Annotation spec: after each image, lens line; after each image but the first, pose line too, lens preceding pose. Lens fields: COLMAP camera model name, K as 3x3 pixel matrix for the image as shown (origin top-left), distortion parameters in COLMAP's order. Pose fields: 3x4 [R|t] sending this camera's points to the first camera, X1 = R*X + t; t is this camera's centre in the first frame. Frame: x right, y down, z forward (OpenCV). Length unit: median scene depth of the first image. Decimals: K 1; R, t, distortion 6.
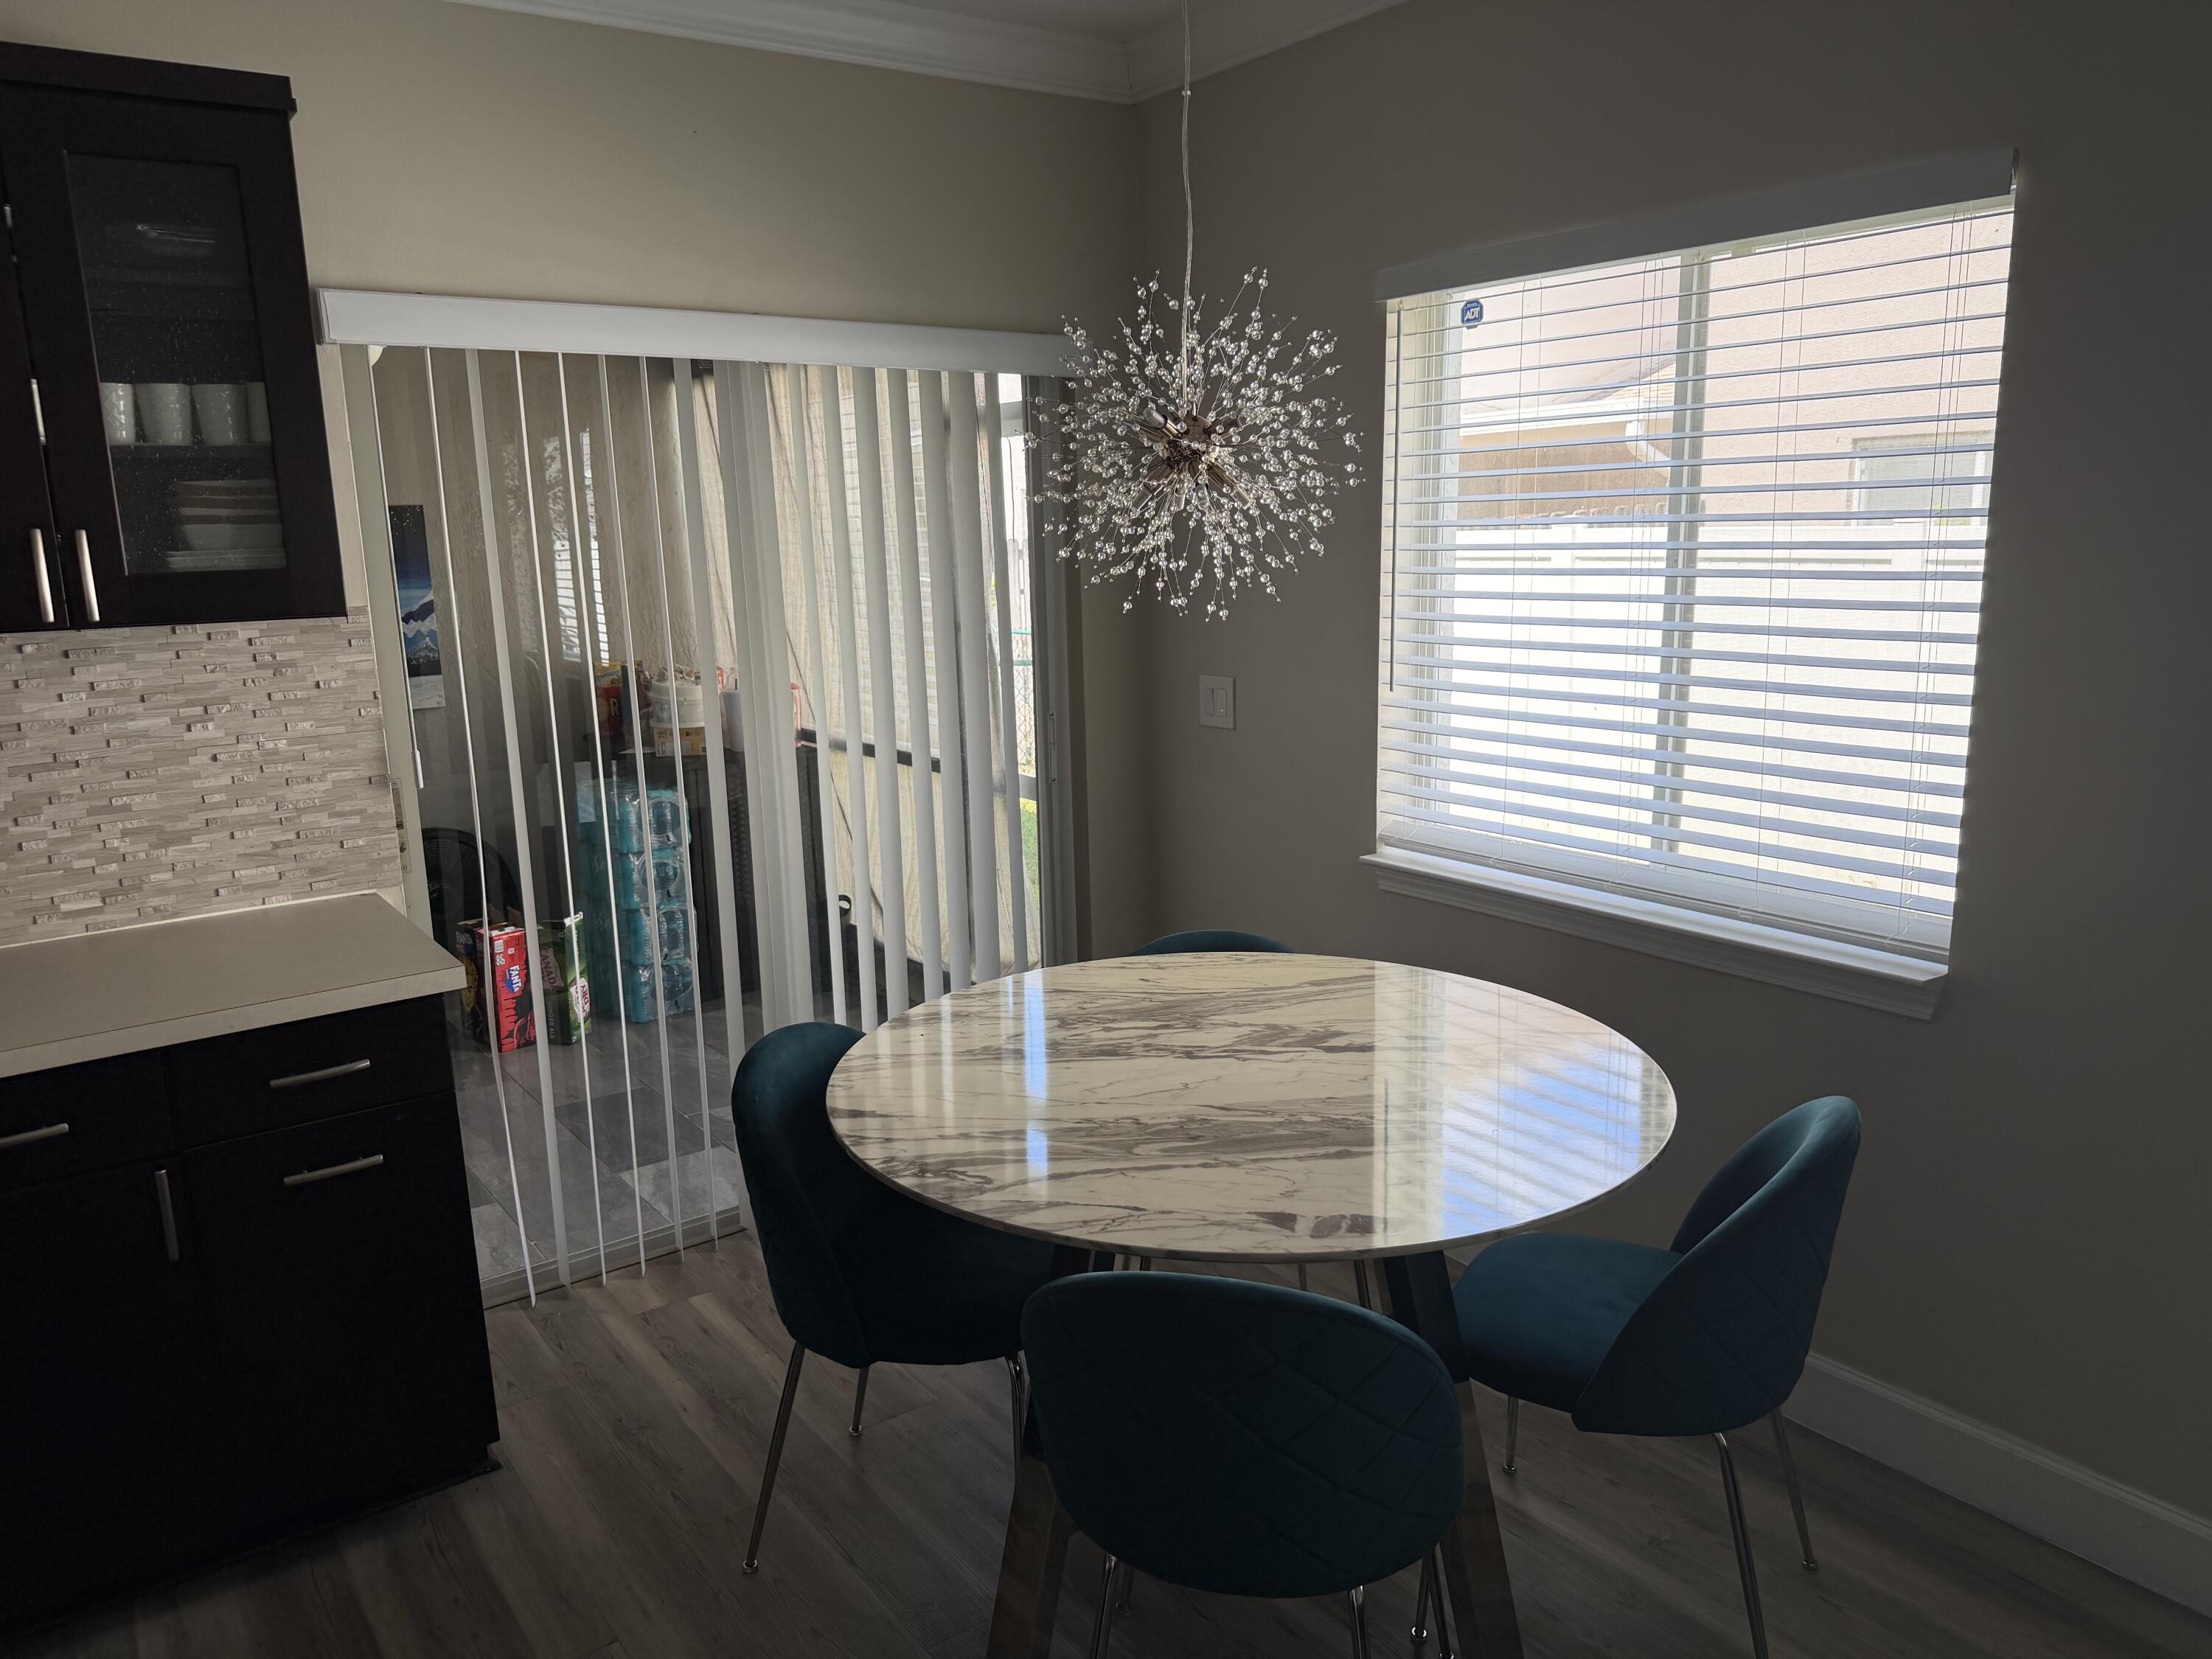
lens RADIAL K [[1555.9, 0, 1102.1], [0, 1555.9, 832.2], [0, 0, 1]] dist [0.099007, -0.145118]
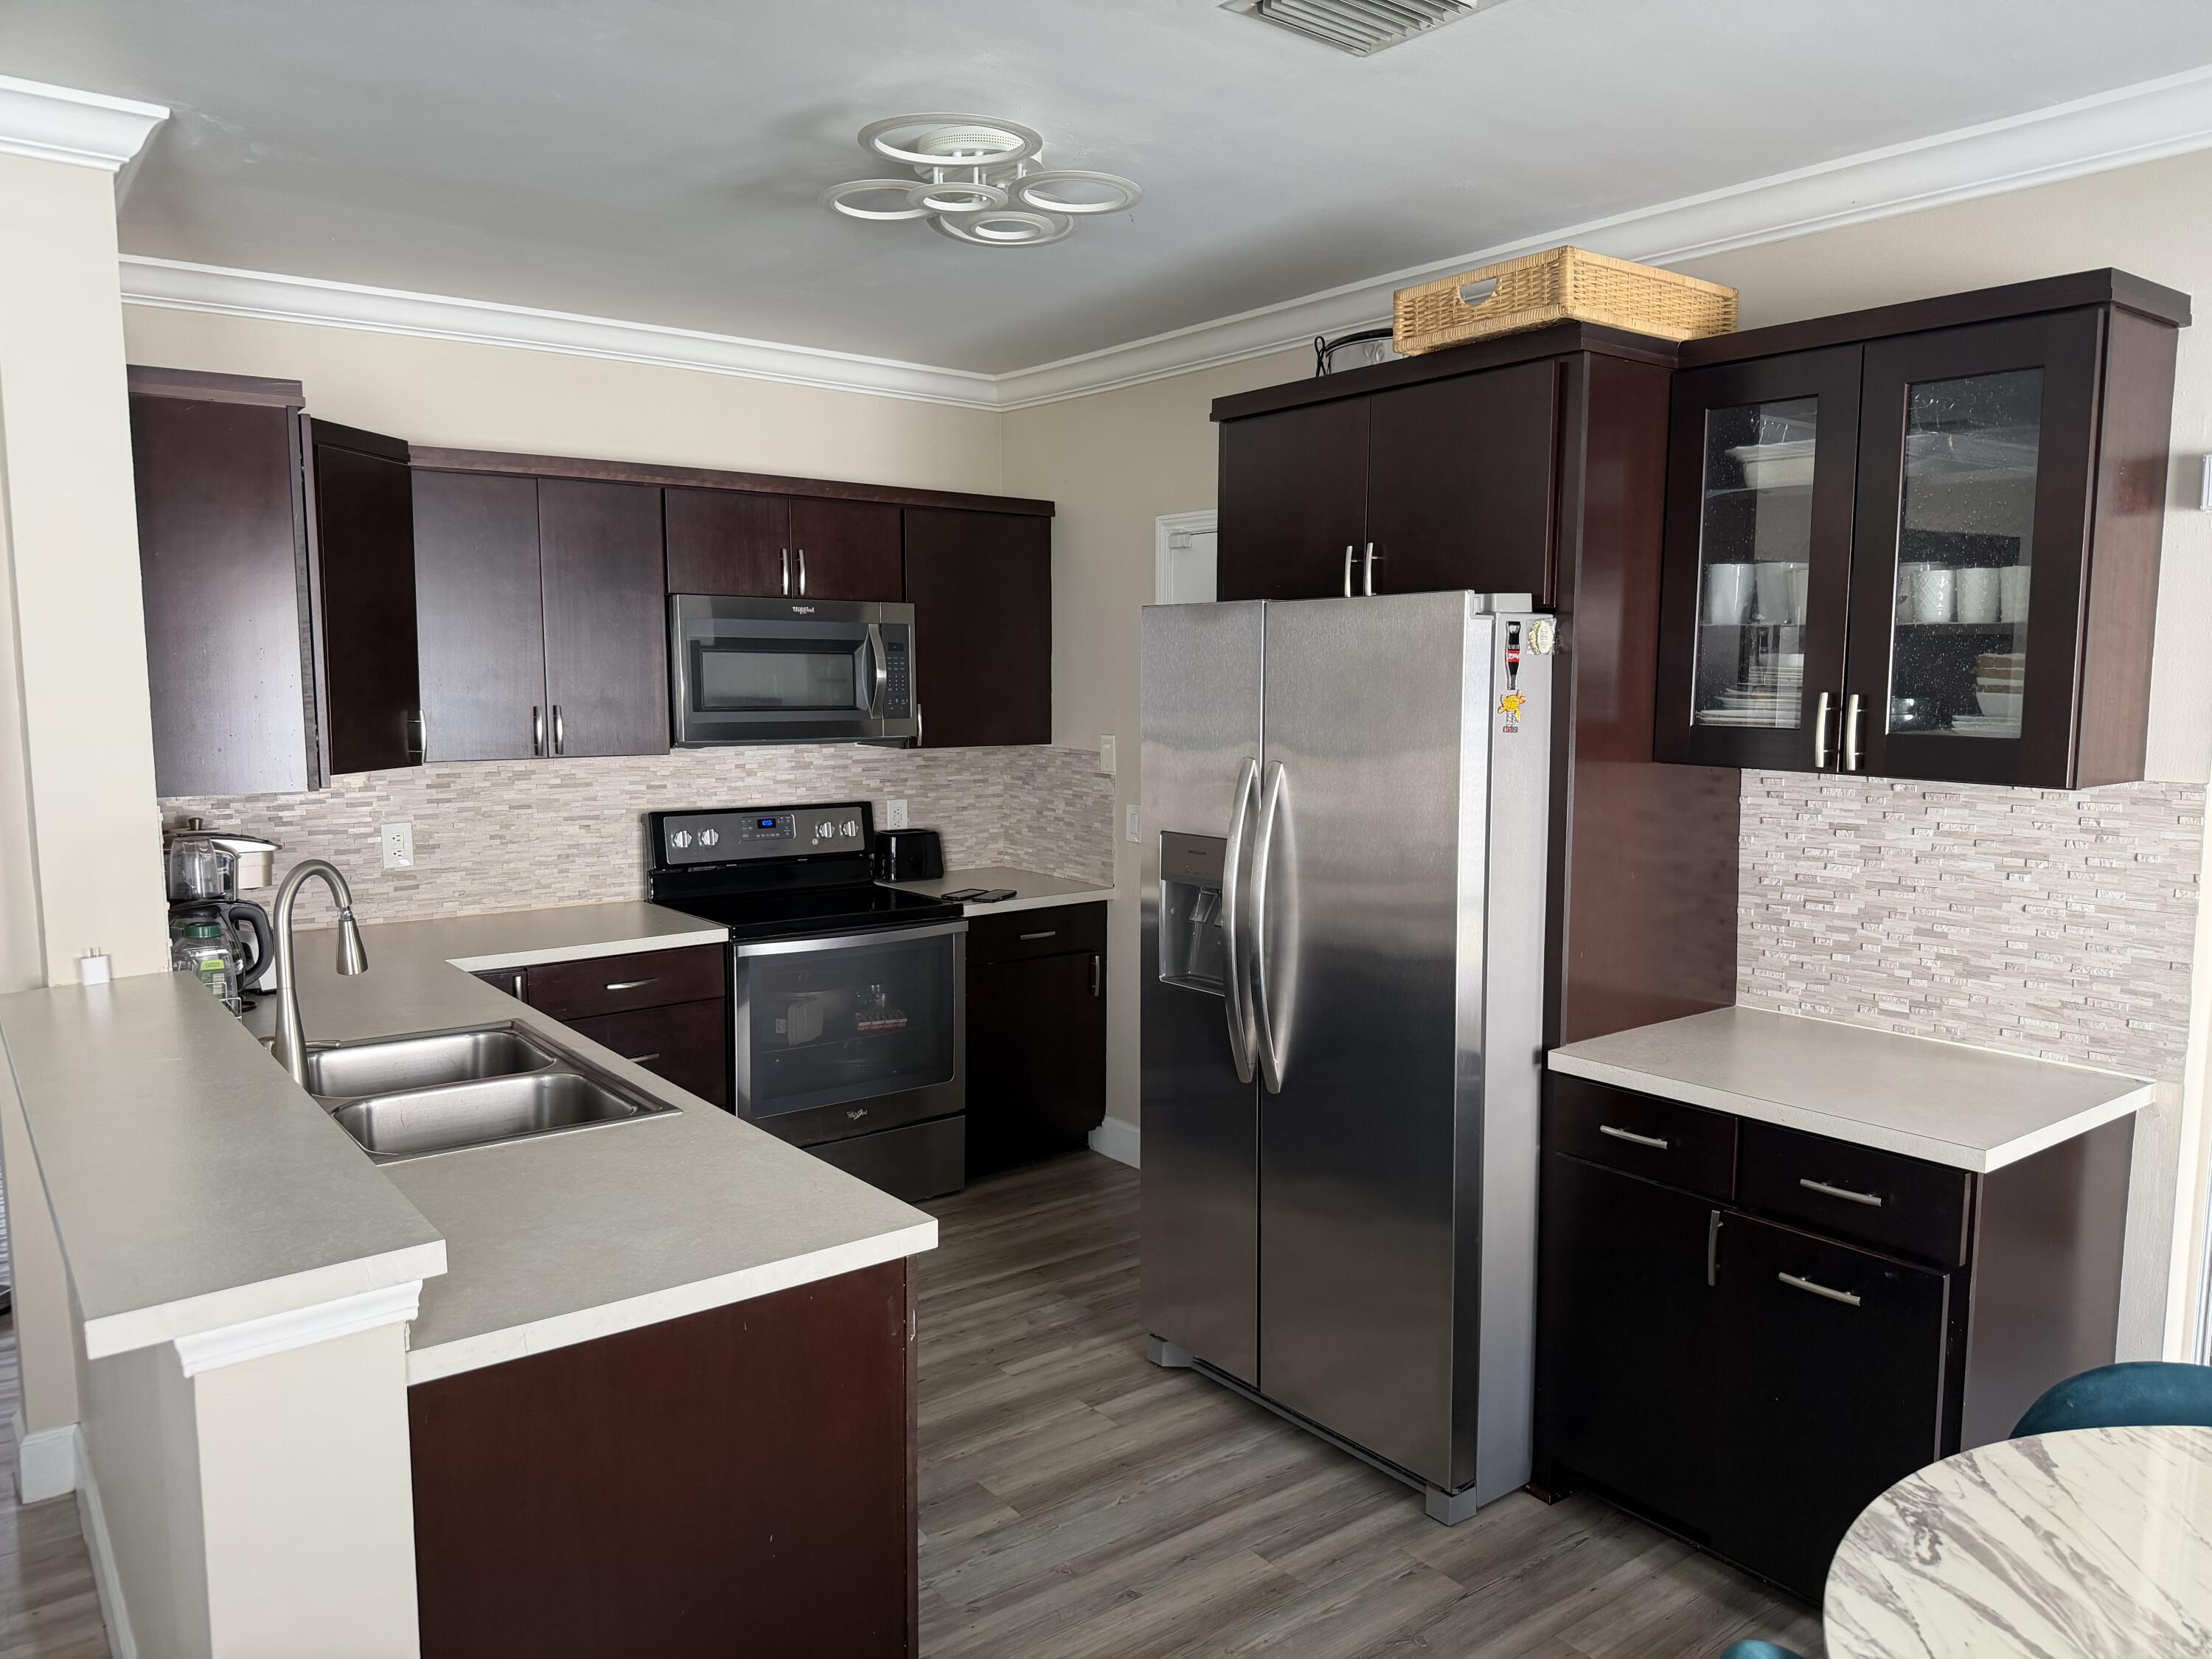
lens RADIAL K [[1566.3, 0, 1098.3], [0, 1566.3, 833.2], [0, 0, 1]] dist [0.024242, -0.008989]
pose [[0.030413, 0.138171, -0.989941, 0.463102], [-0.199677, 0.971276, 0.129431, -0.110227], [0.979390, 0.193733, 0.057129, 0.328714]]
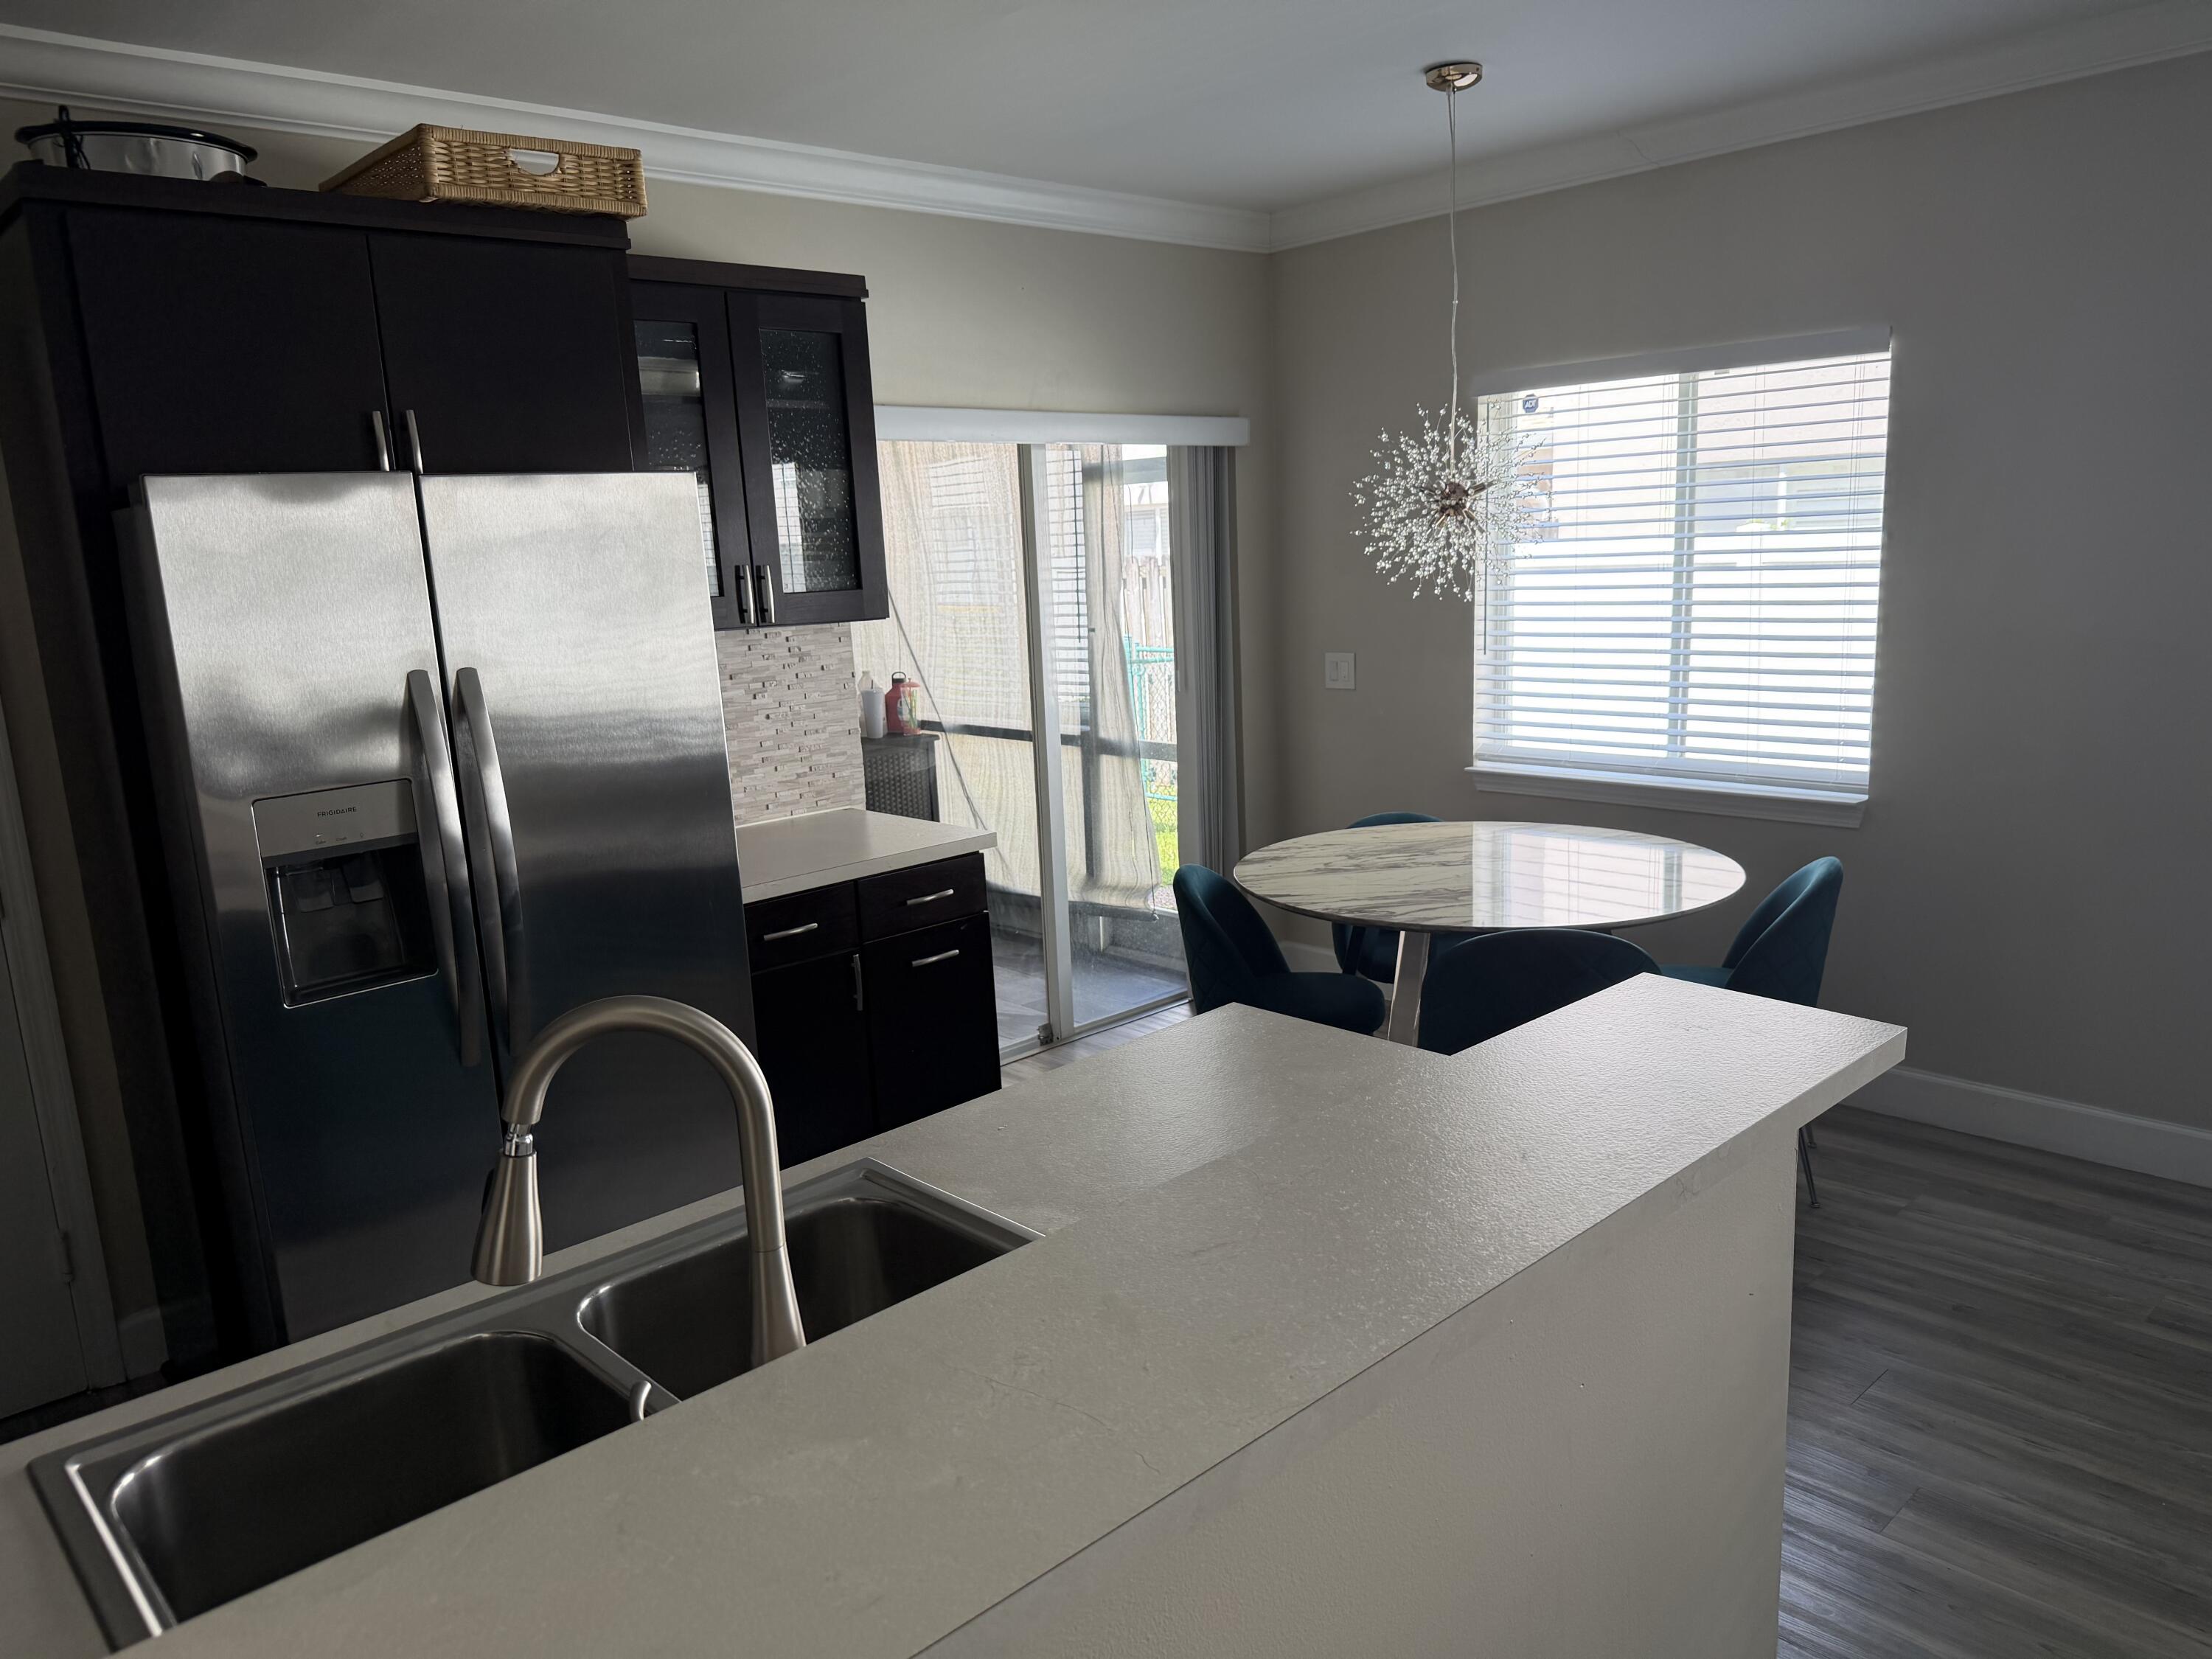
lens RADIAL K [[1555.9, 0, 1102.1], [0, 1555.9, 832.2], [0, 0, 1]] dist [0.099007, -0.145118]
pose [[0.991692, -0.042511, 0.121405, -0.436757], [0.044547, 0.998908, -0.014104, 0.099614], [-0.120673, 0.019395, 0.992503, -0.523473]]
